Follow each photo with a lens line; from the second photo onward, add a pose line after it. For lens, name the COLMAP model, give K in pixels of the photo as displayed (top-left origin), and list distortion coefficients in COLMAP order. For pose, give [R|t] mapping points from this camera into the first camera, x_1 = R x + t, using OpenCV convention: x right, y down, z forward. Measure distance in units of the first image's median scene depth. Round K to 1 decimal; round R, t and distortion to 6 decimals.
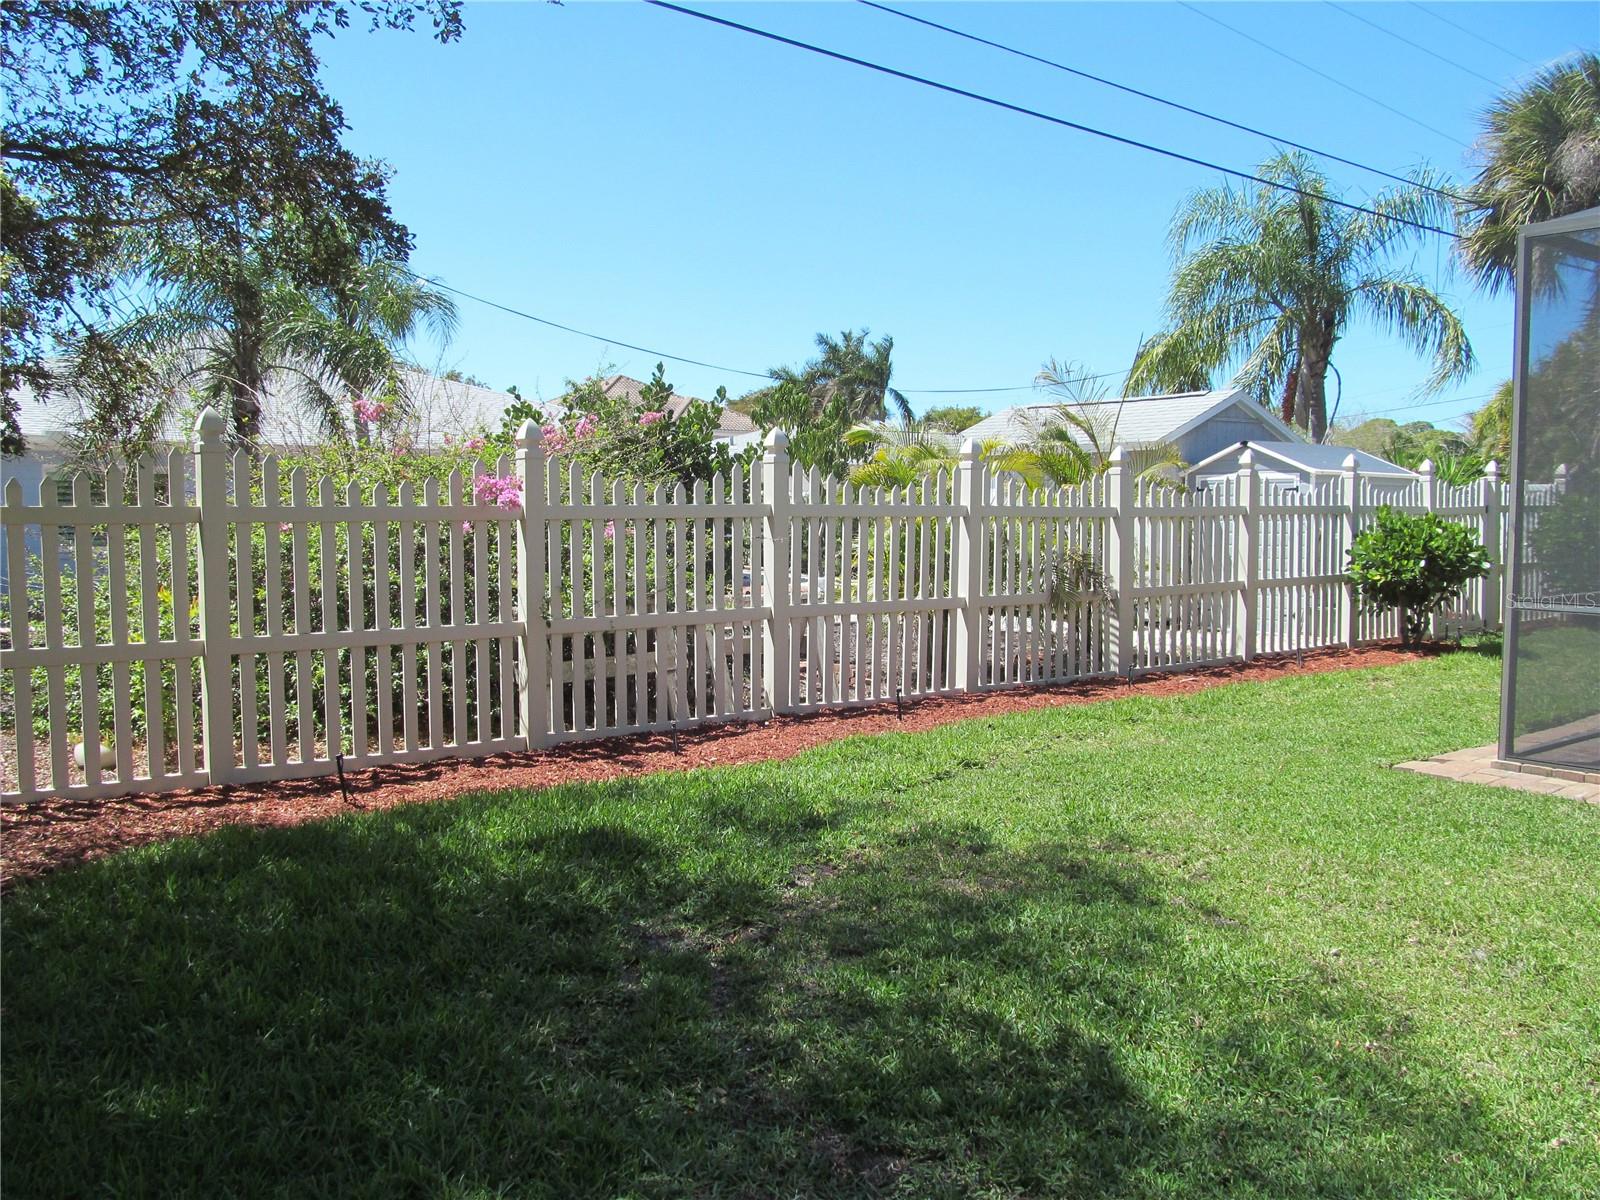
lens RADIAL K [[1339.0, 0, 800.0], [0, 1339.0, 600.0], [0, 0, 1]] dist [-0.055172, 0.018756]
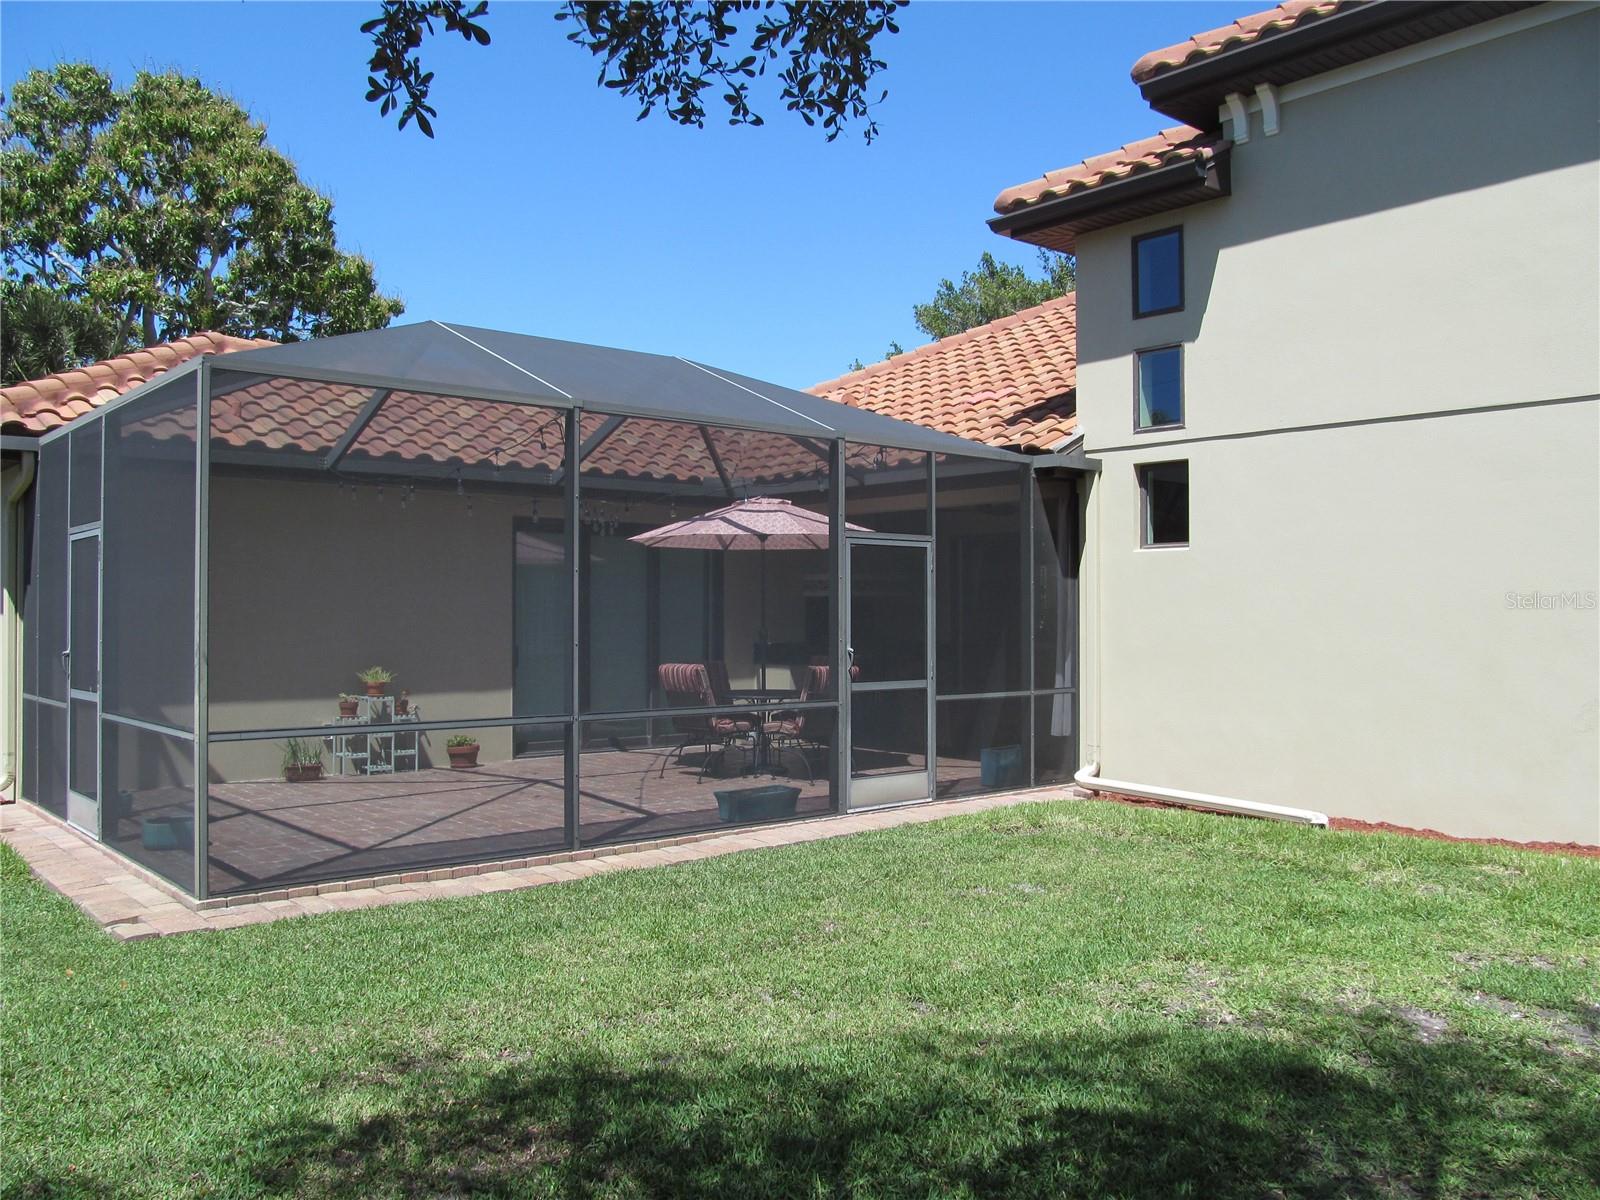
lens RADIAL K [[1339.0, 0, 800.0], [0, 1339.0, 600.0], [0, 0, 1]] dist [-0.055172, 0.018756]
pose [[-0.056944, 0.006312, 0.998357, -0.230254], [0.074356, 0.997230, -0.002064, -0.031857], [-0.995605, 0.074116, -0.057256, 0.312995]]
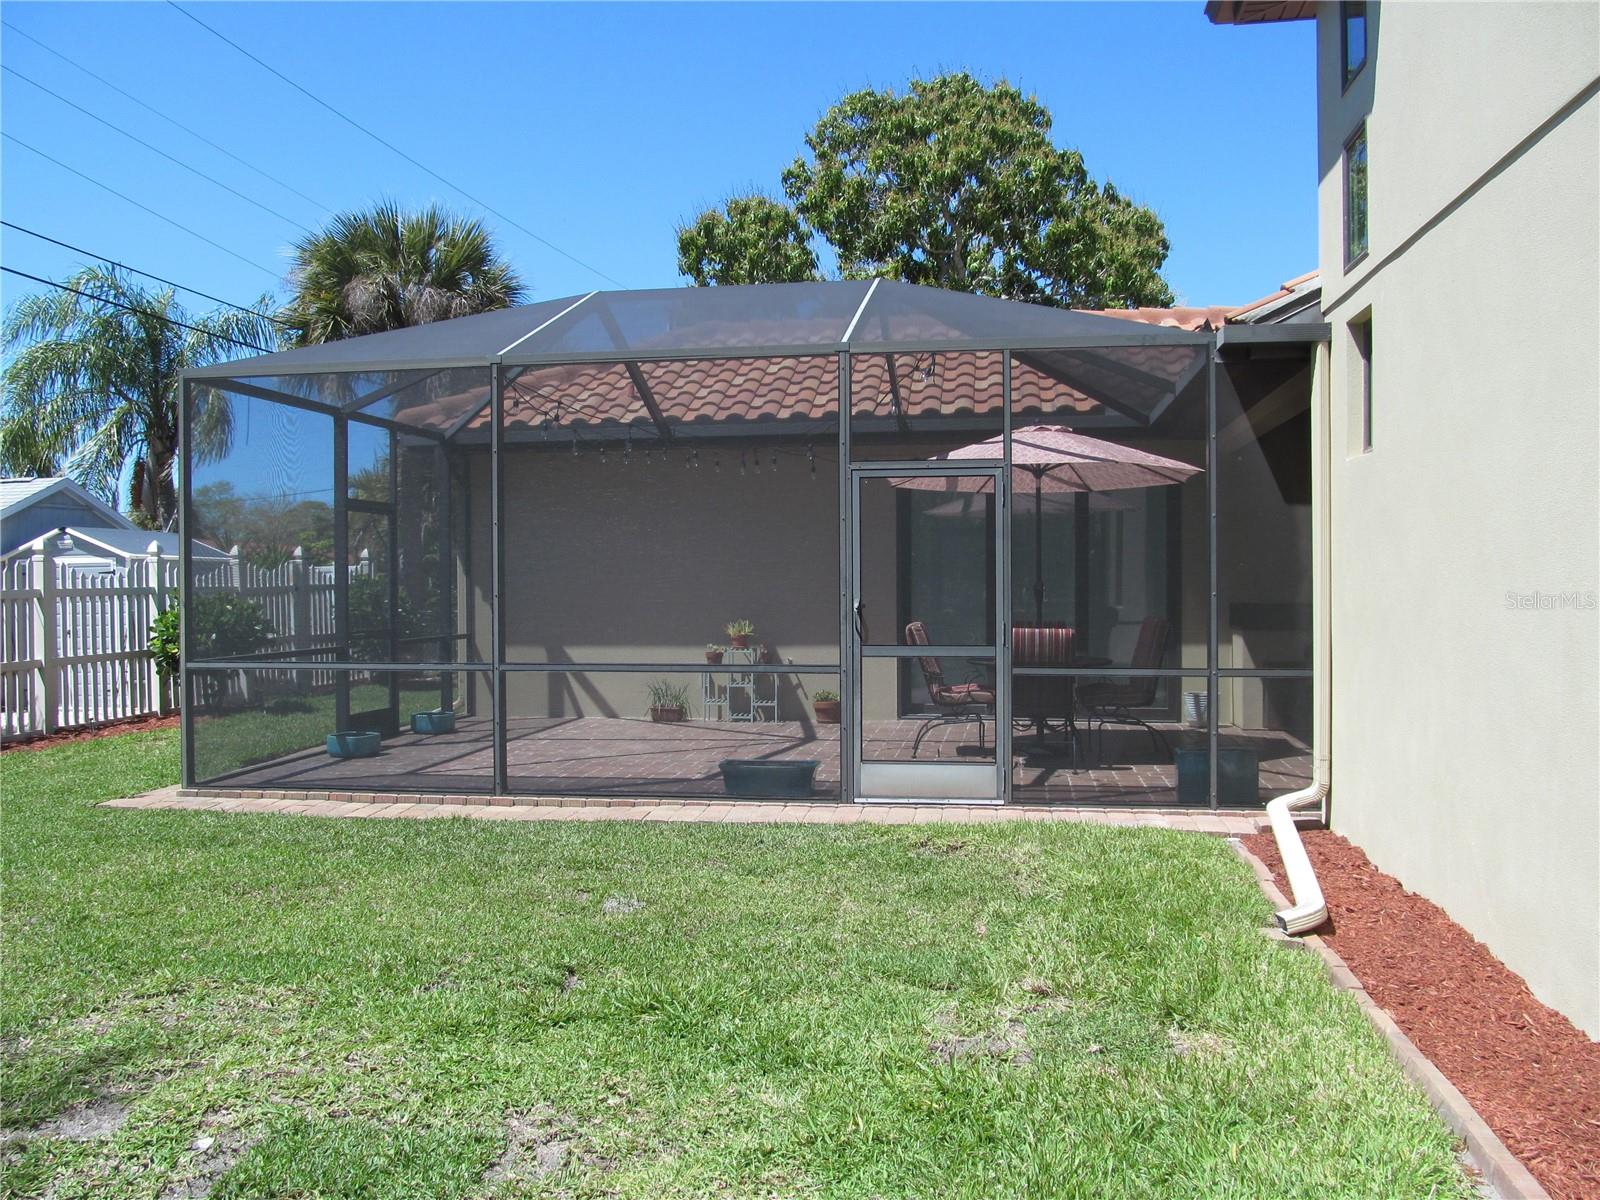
lens RADIAL K [[1339.0, 0, 800.0], [0, 1339.0, 600.0], [0, 0, 1]] dist [-0.055172, 0.018756]
pose [[0.735156, -0.019463, 0.677618, 0.057301], [0.060063, 0.997527, -0.036511, 0.011342], [-0.675232, 0.067541, 0.734507, -0.160246]]
